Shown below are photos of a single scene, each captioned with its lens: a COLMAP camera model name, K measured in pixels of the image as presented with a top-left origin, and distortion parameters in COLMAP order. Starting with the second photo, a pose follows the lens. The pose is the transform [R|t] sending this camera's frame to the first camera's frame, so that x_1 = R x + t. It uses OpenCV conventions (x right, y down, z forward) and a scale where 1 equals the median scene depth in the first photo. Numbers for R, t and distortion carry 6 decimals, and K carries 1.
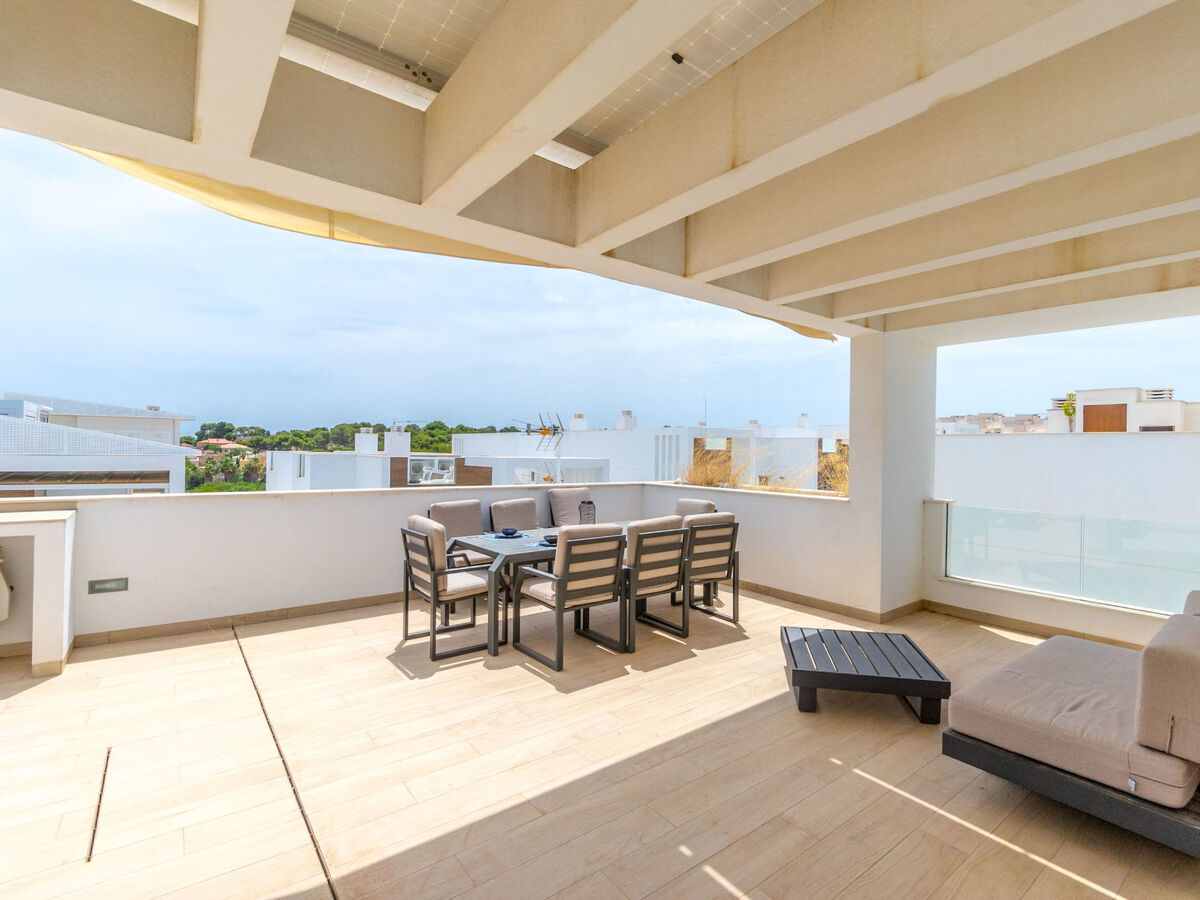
lens RADIAL K [[576.8, 0, 605.8], [0, 576.8, 449.5], [0, 0, 1]] dist [-0.006059, 0.002364]
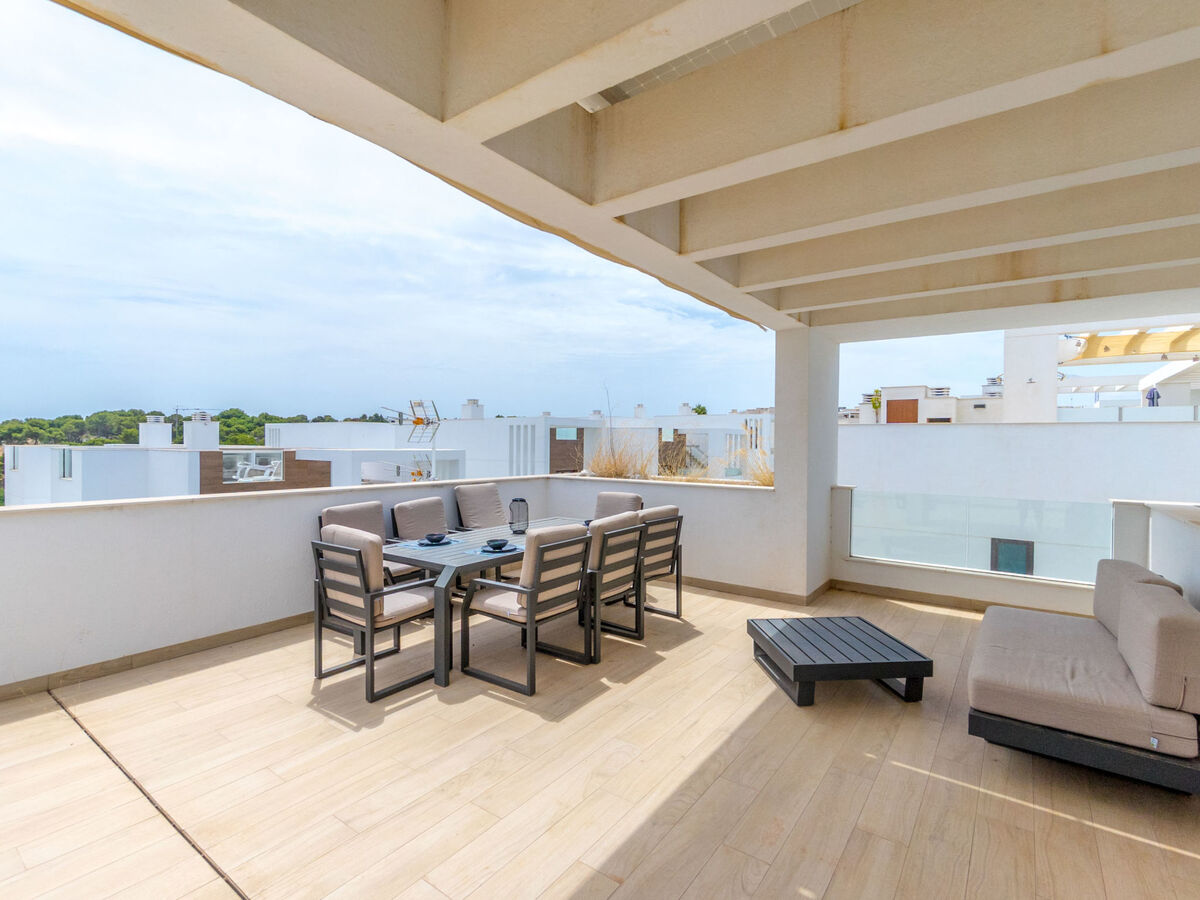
lens RADIAL K [[576.8, 0, 606.9], [0, 576.8, 449.5], [0, 0, 1]] dist [-0.006059, 0.002364]
pose [[0.957777, -0.011135, 0.287296, -0.189348], [0.006088, 0.999811, 0.018454, -0.004207], [-0.287447, -0.015925, 0.957664, 0.115242]]
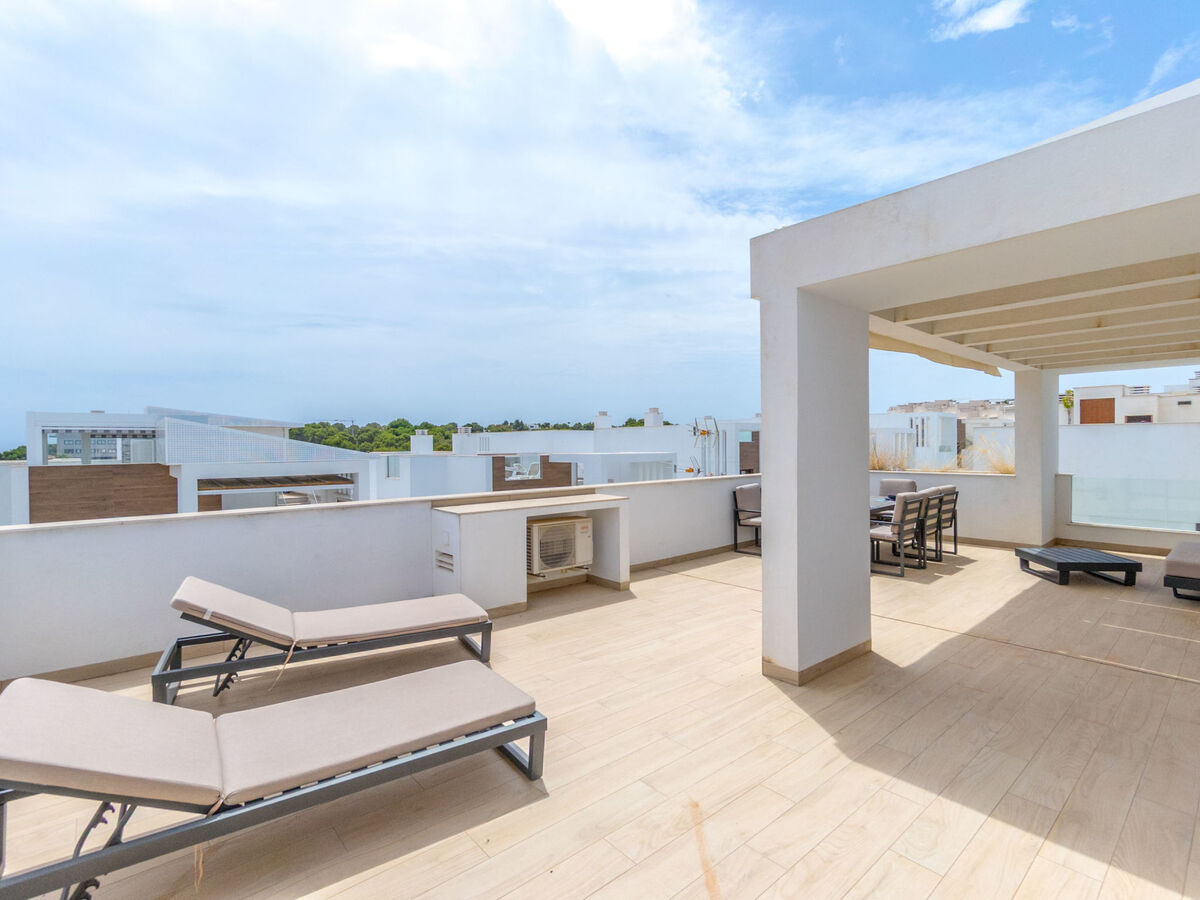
lens RADIAL K [[576.8, 0, 607.2], [0, 576.8, 452.1], [0, 0, 1]] dist [-0.006059, 0.002364]
pose [[0.997145, -0.026767, 0.070610, -0.933418], [0.025614, 0.999524, 0.017190, -0.036854], [-0.071037, -0.015333, 0.997356, -0.568004]]
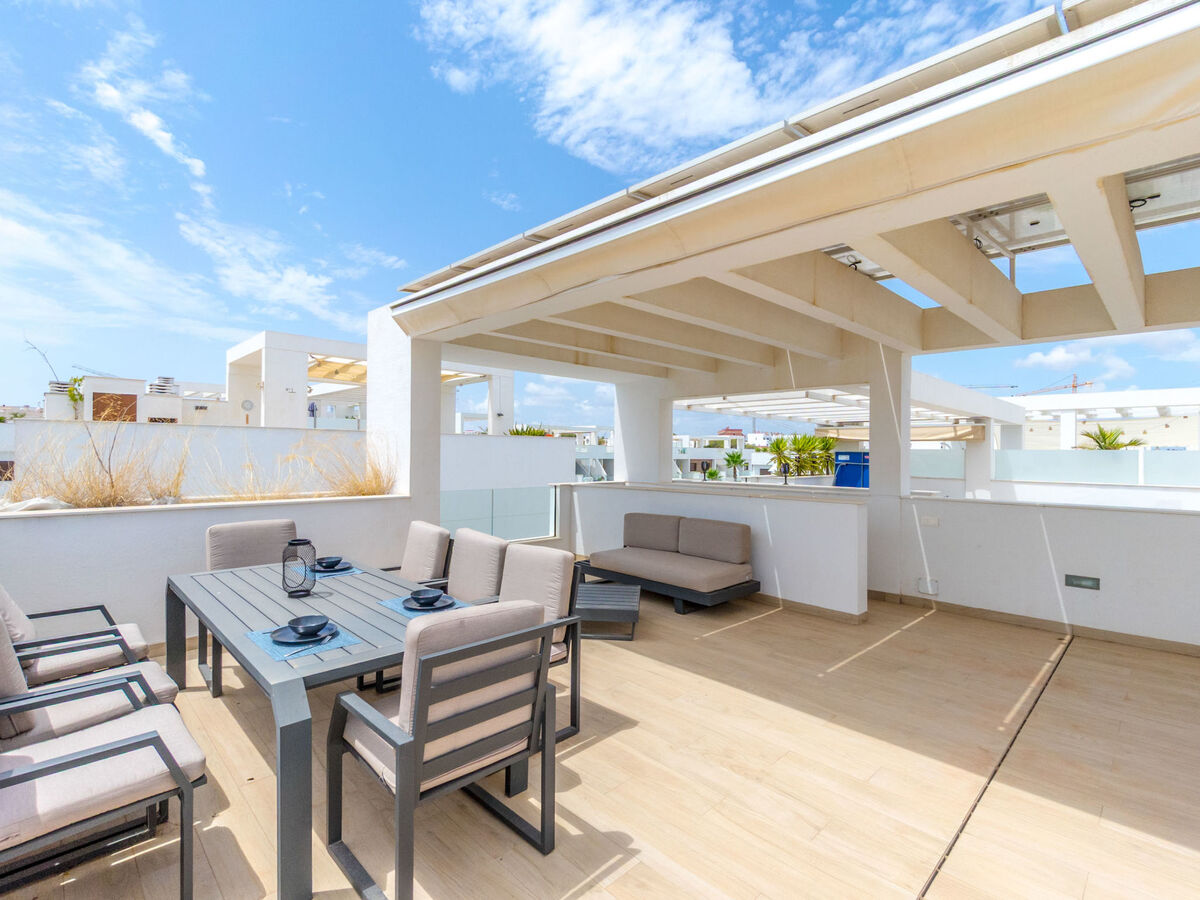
lens RADIAL K [[576.8, 0, 600.2], [0, 576.8, 452.2], [0, 0, 1]] dist [-0.006059, 0.002364]
pose [[-0.124304, -0.018295, 0.992076, -0.752388], [-0.013497, 0.999769, 0.016746, -0.014627], [-0.992152, -0.011308, -0.124522, 0.926108]]
